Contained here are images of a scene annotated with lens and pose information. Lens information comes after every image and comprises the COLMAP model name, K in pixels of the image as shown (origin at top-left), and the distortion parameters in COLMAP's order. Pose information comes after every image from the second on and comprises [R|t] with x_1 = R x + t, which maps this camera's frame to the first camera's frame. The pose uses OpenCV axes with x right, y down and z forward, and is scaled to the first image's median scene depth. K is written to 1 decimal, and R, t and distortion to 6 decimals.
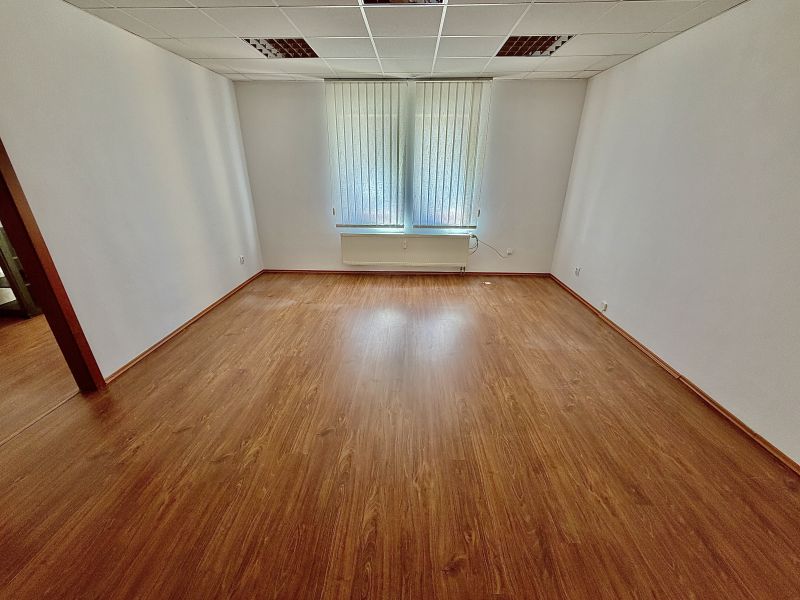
lens RADIAL K [[325.4, 0, 400.0], [0, 325.4, 300.0], [0, 0, 1]] dist [-0.002014, -0.000278]
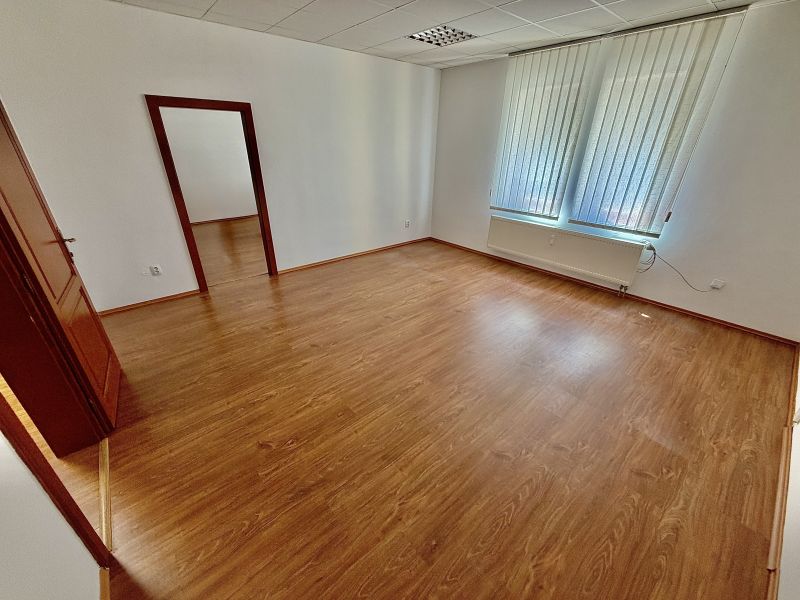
lens RADIAL K [[324.4, 0, 386.1], [0, 324.4, 298.6], [0, 0, 1]] dist [0.001603, -0.000056]
pose [[0.666299, 0.327804, -0.669768, 0.368401], [-0.293928, 0.940928, 0.168111, -0.041257], [0.685311, 0.084852, 0.723290, 0.095027]]
